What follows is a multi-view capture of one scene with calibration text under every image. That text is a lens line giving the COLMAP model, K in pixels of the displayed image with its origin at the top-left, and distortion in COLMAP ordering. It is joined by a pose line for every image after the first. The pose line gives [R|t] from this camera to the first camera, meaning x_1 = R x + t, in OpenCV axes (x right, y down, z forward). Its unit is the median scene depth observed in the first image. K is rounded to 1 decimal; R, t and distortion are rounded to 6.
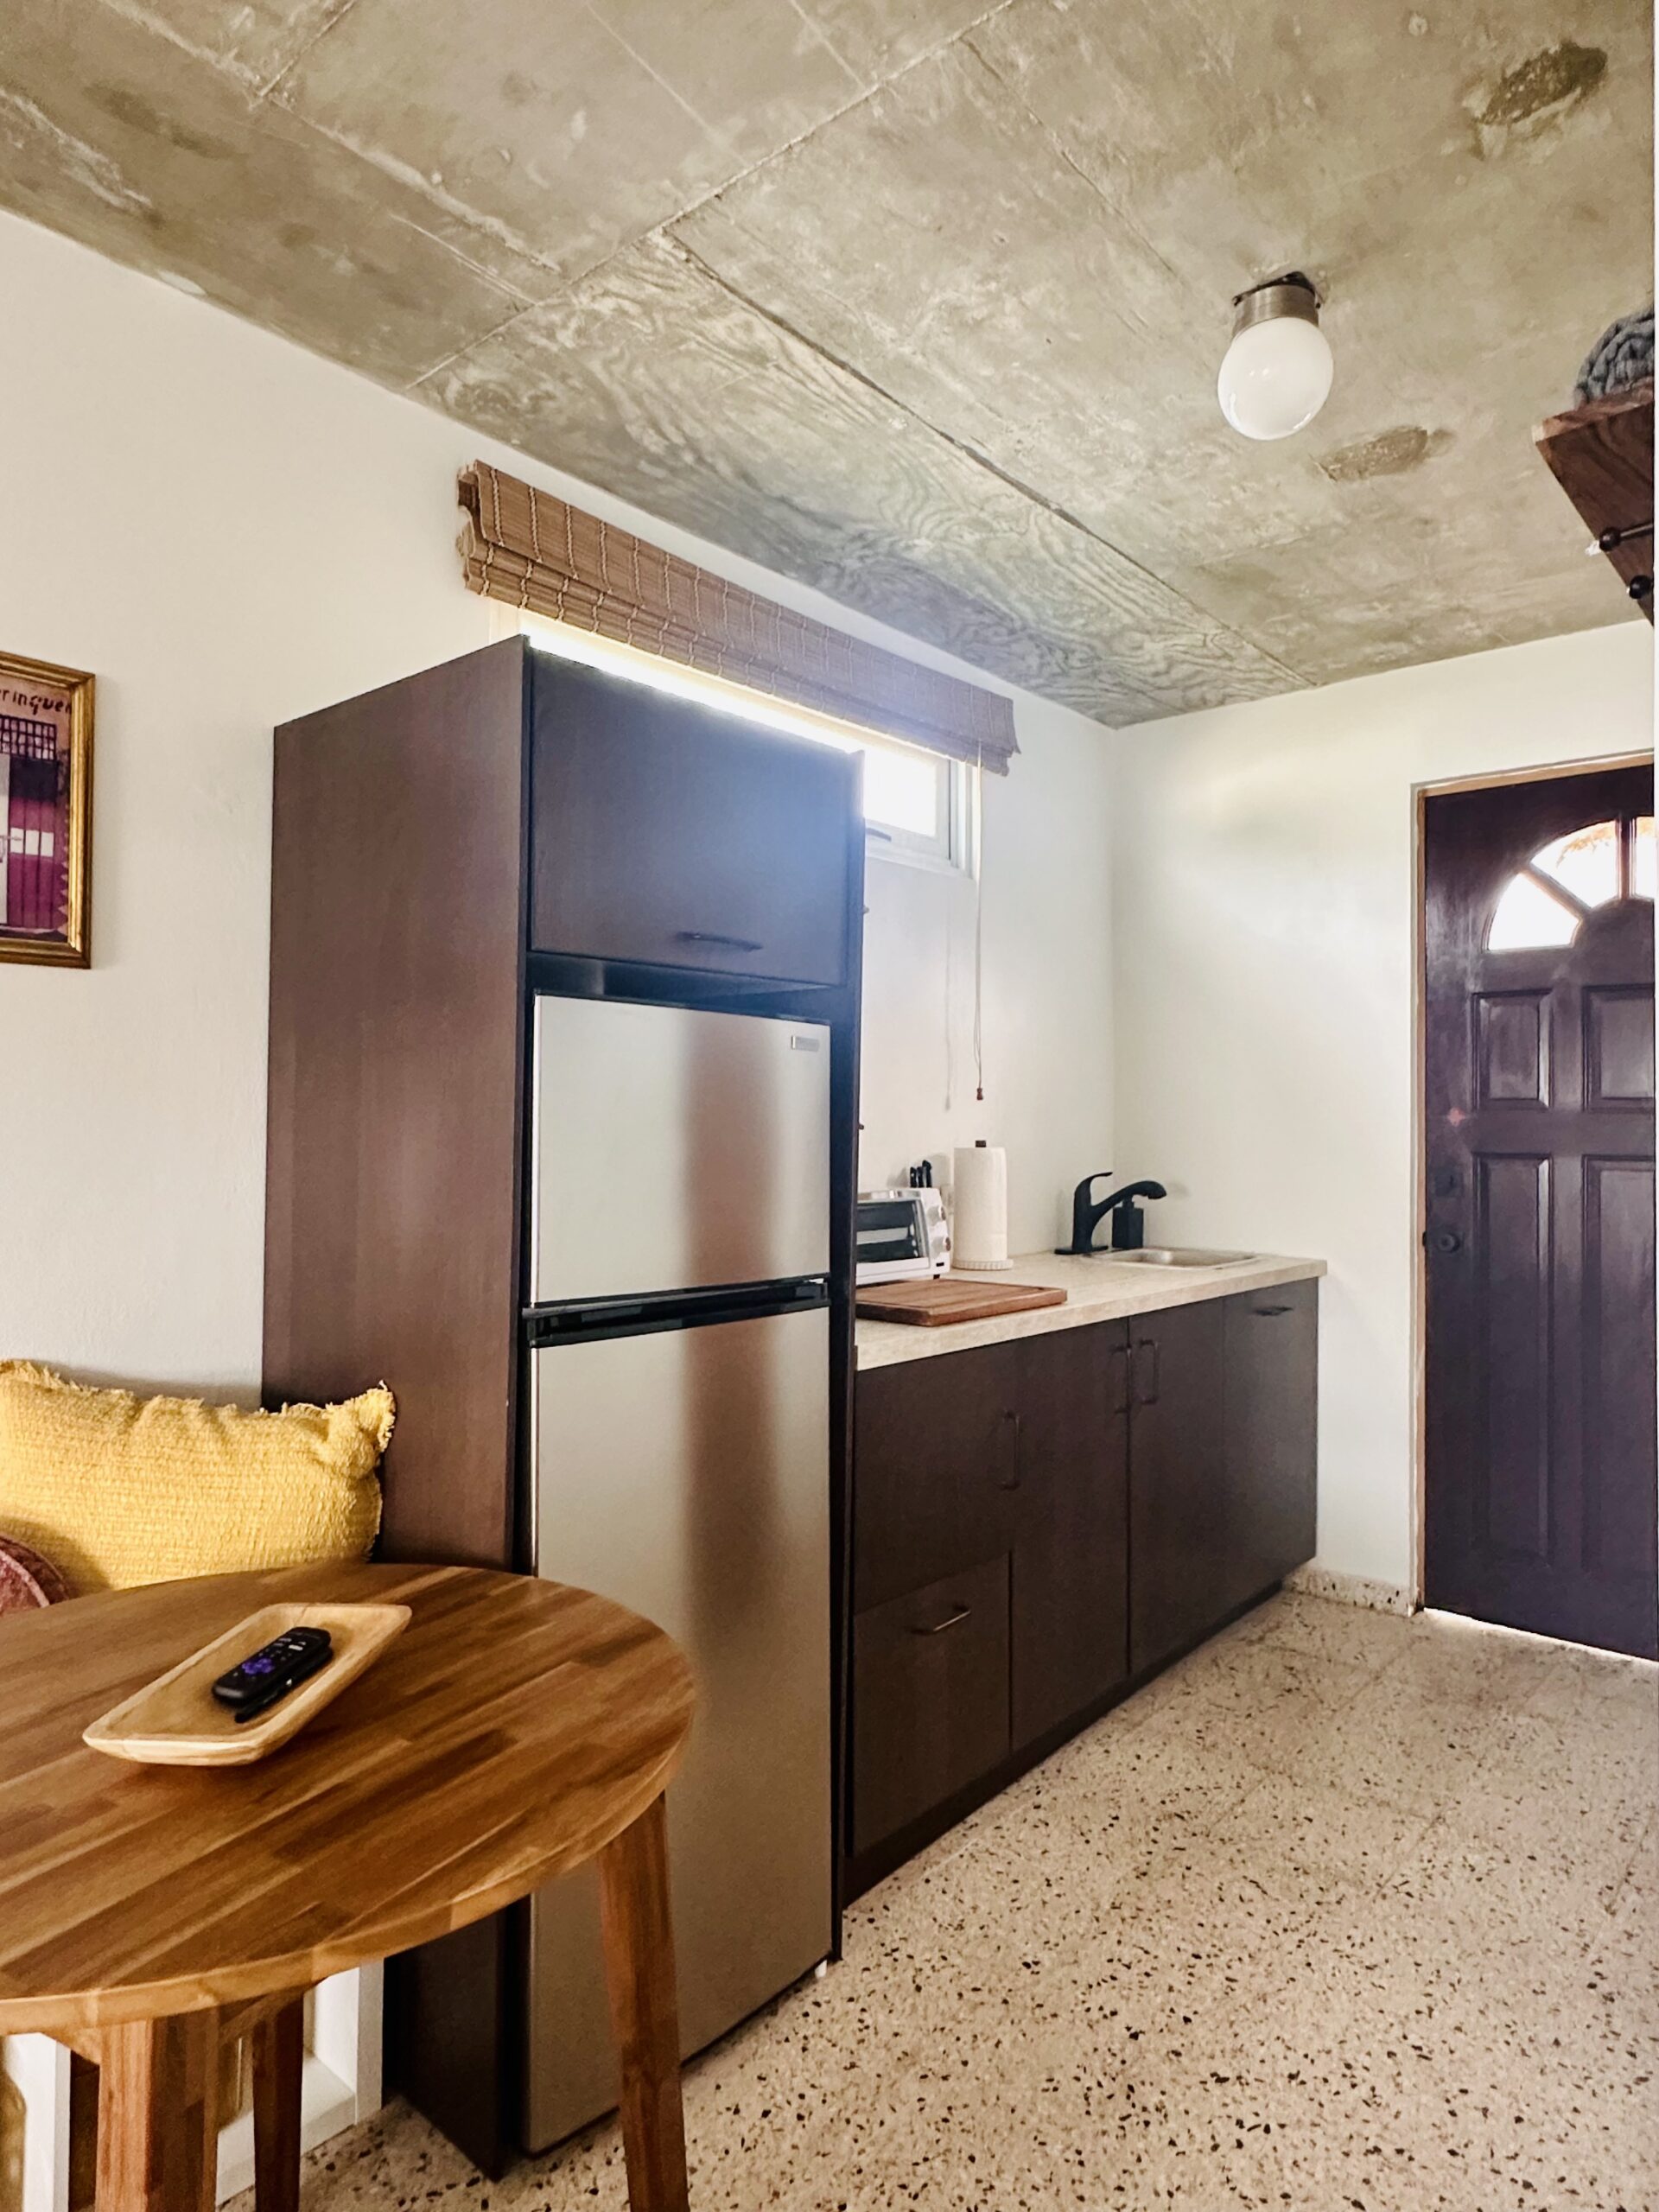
lens RADIAL K [[1278.2, 0, 827.4], [0, 1278.2, 1113.8], [0, 0, 1]] dist [0.000488, 0.000585]
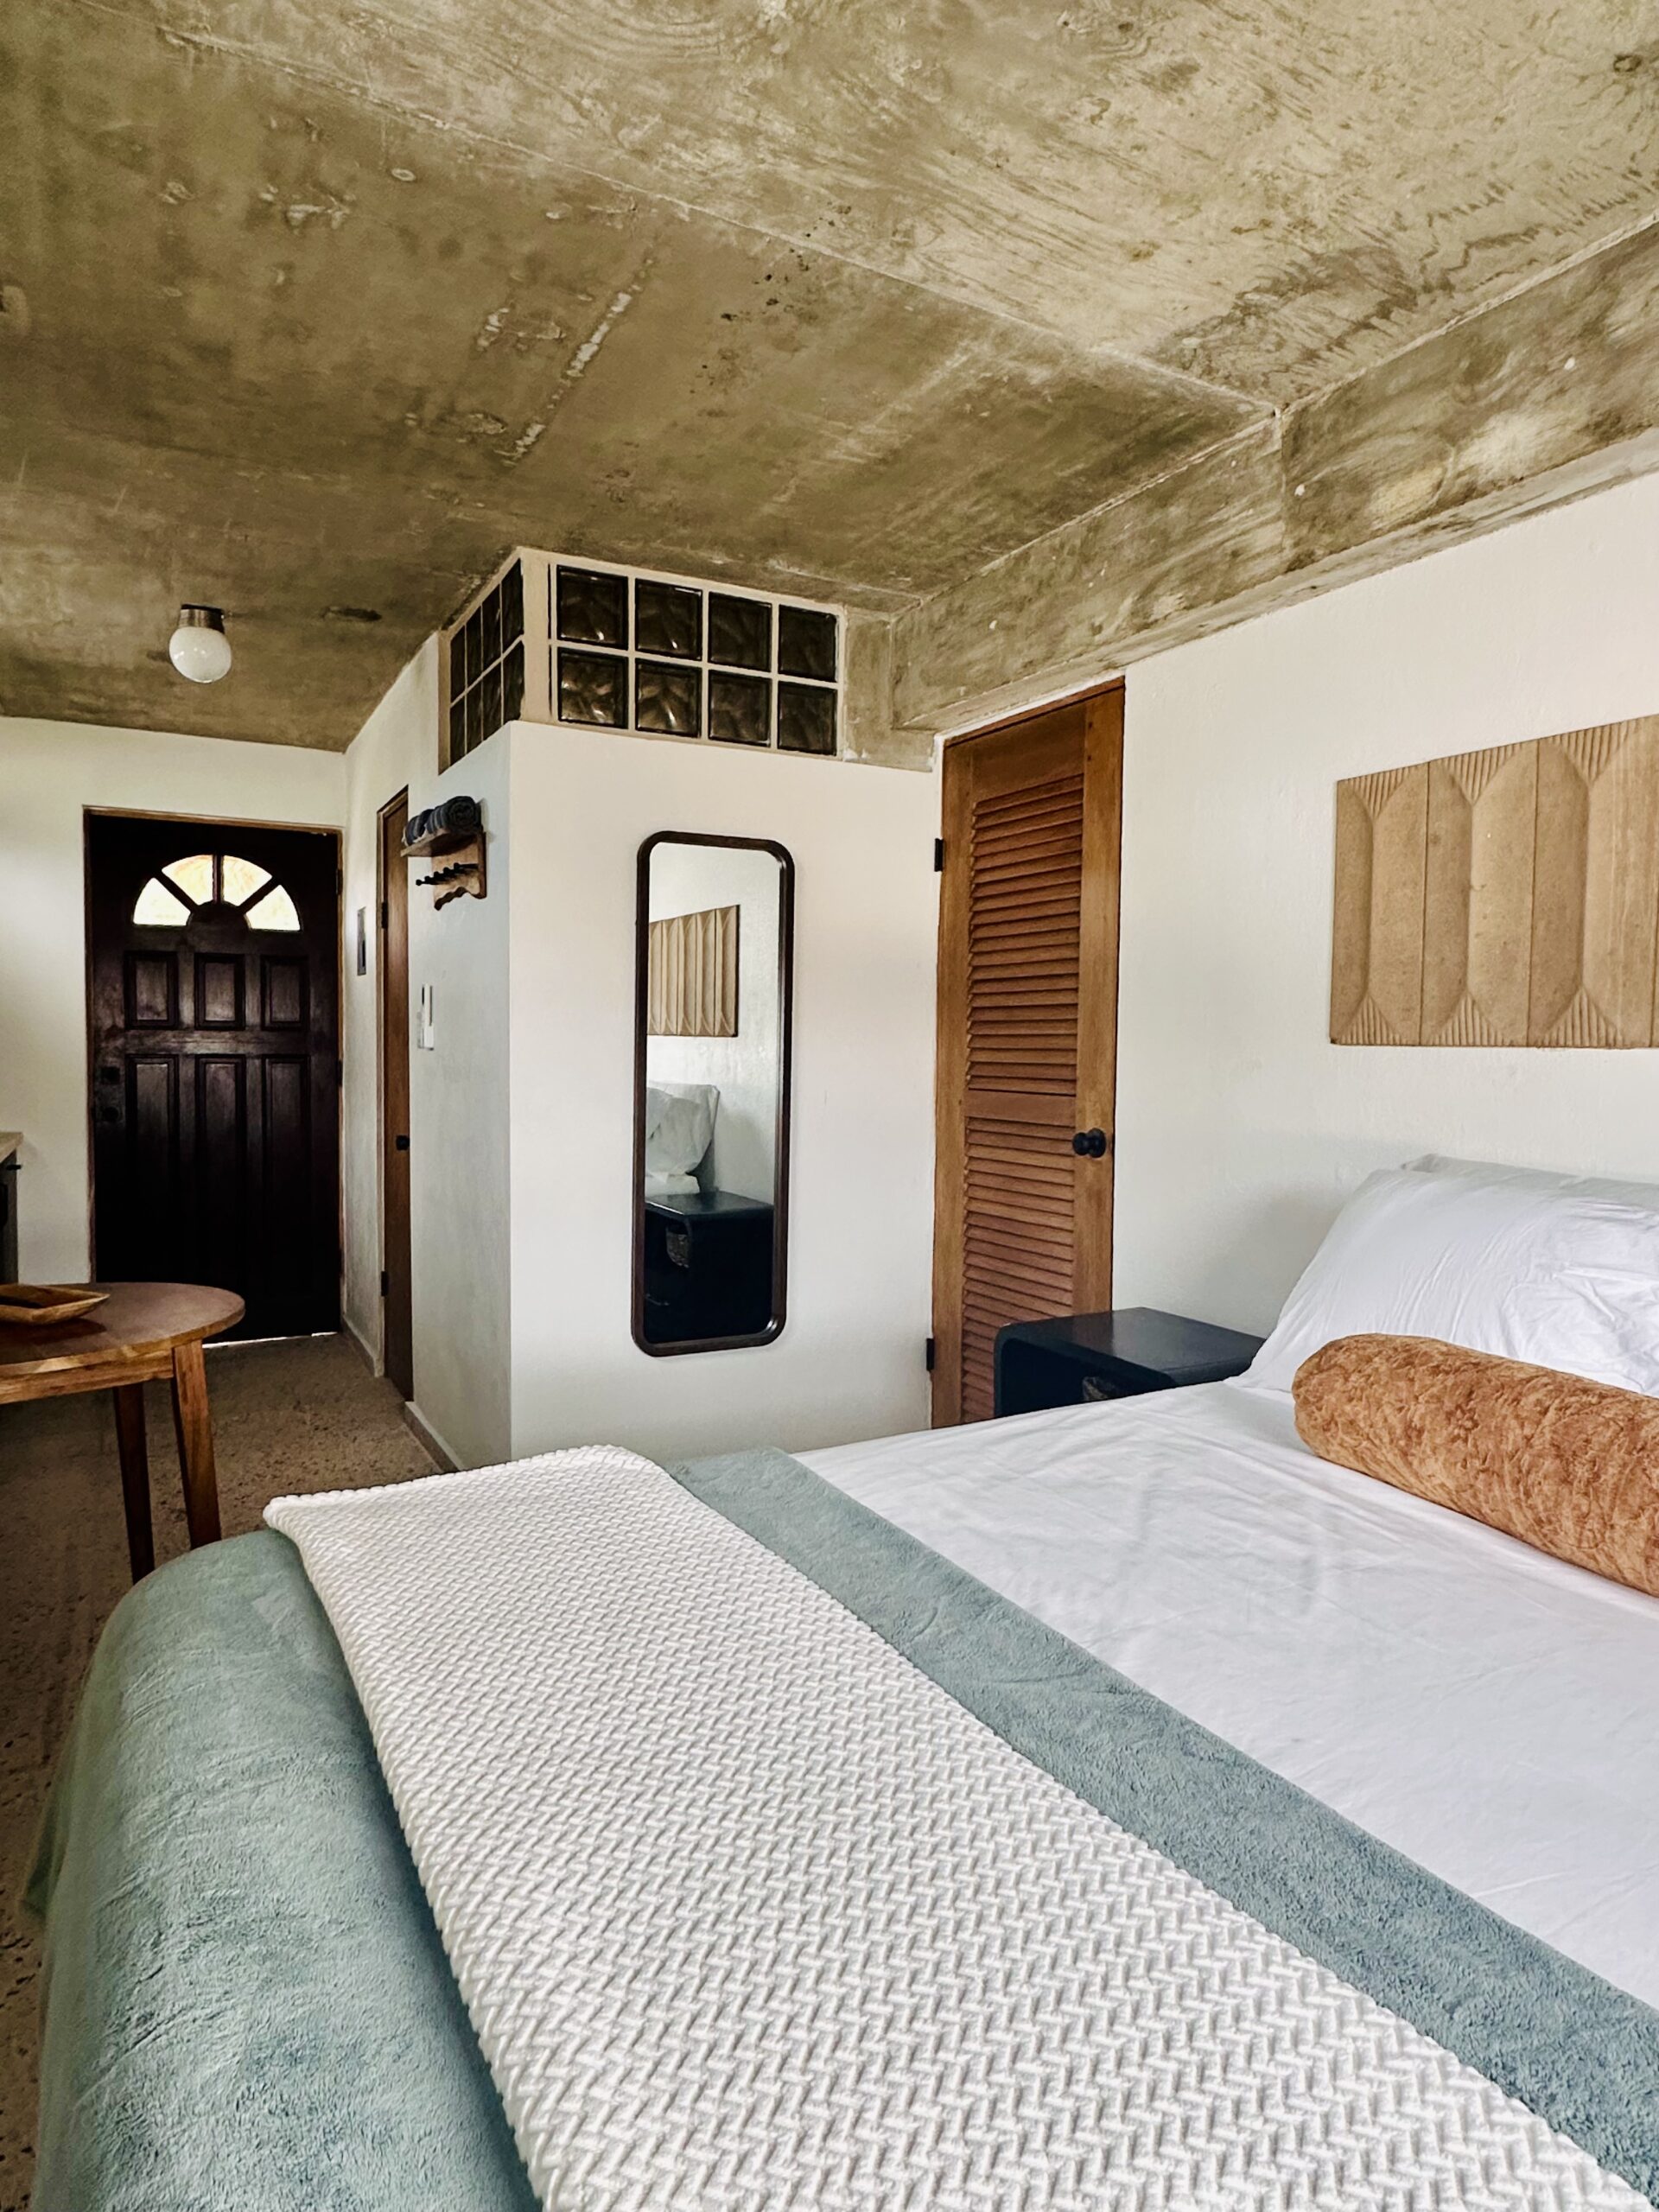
lens RADIAL K [[1278.2, 0, 829.3], [0, 1278.2, 1107.1], [0, 0, 1]] dist [0.000488, 0.000585]
pose [[0.345090, -0.053360, 0.937051, -1.005397], [-0.006795, 0.998214, 0.059346, -0.003406], [-0.938545, -0.026847, 0.344111, -0.502967]]
